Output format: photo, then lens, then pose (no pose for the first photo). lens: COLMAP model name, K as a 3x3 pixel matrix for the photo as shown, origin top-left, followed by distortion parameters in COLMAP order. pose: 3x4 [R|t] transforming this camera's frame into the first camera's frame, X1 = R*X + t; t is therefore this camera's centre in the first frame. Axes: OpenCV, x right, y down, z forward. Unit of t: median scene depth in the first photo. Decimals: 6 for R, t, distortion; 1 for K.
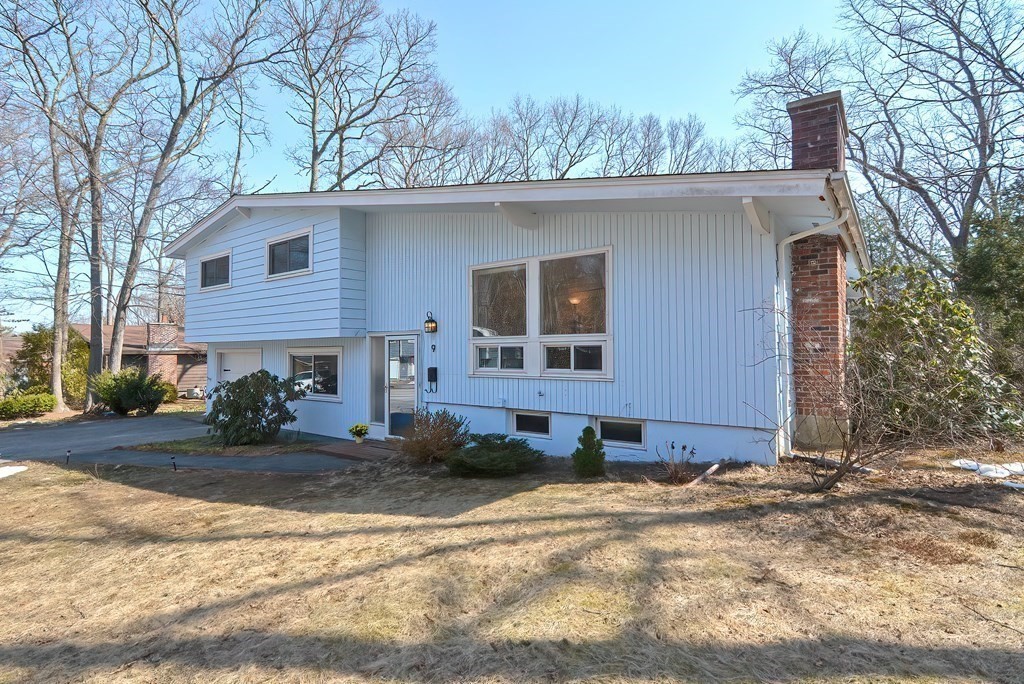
lens RADIAL K [[630.5, 0, 513.5], [0, 630.5, 322.4], [0, 0, 1]] dist [0.001279, 0.000024]
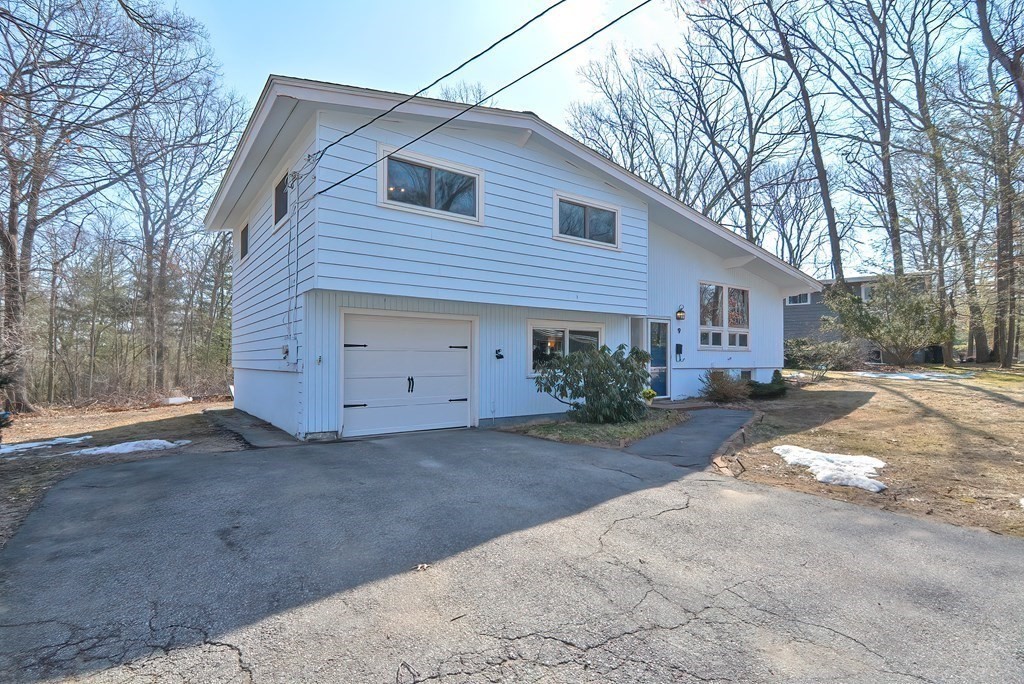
lens RADIAL K [[509.1, 0, 512.0], [0, 509.1, 342.0], [0, 0, 1]] dist [-0.000185, -0.000452]
pose [[0.185927, 0.028566, 0.982148, -1.166263], [-0.055195, 0.998303, -0.018588, 0.095499], [-0.981012, -0.050753, 0.187188, 1.007907]]
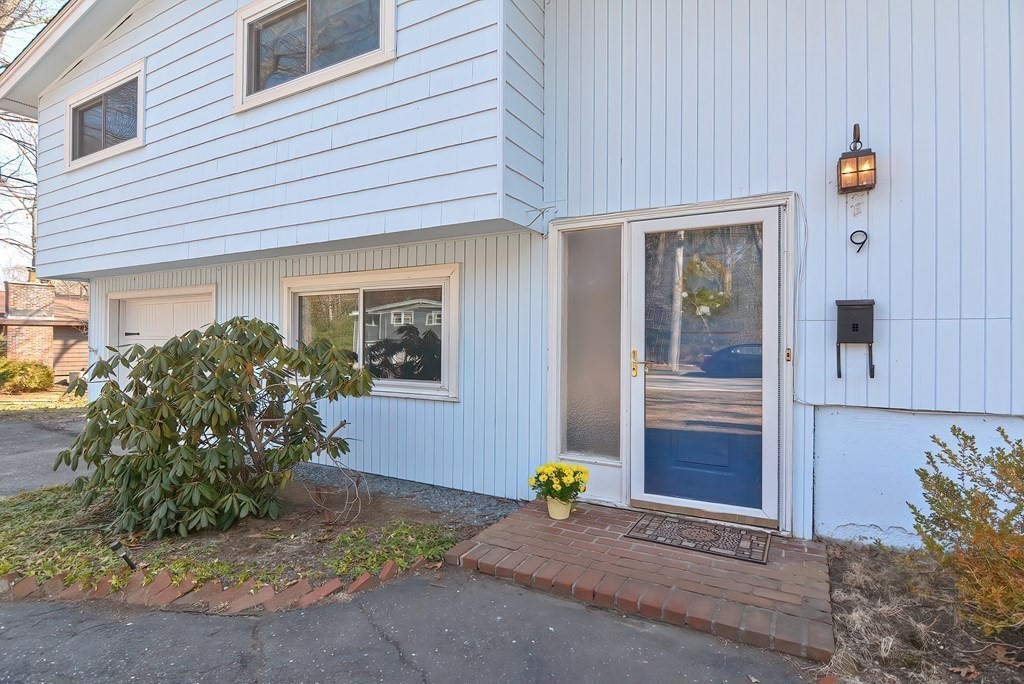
lens RADIAL K [[509.1, 0, 512.0], [0, 509.1, 342.0], [0, 0, 1]] dist [-0.000185, -0.000452]
pose [[0.975877, 0.015214, 0.217789, -0.312909], [-0.024251, 0.998950, 0.038879, 0.076110], [-0.216969, -0.043223, 0.975221, 0.680362]]
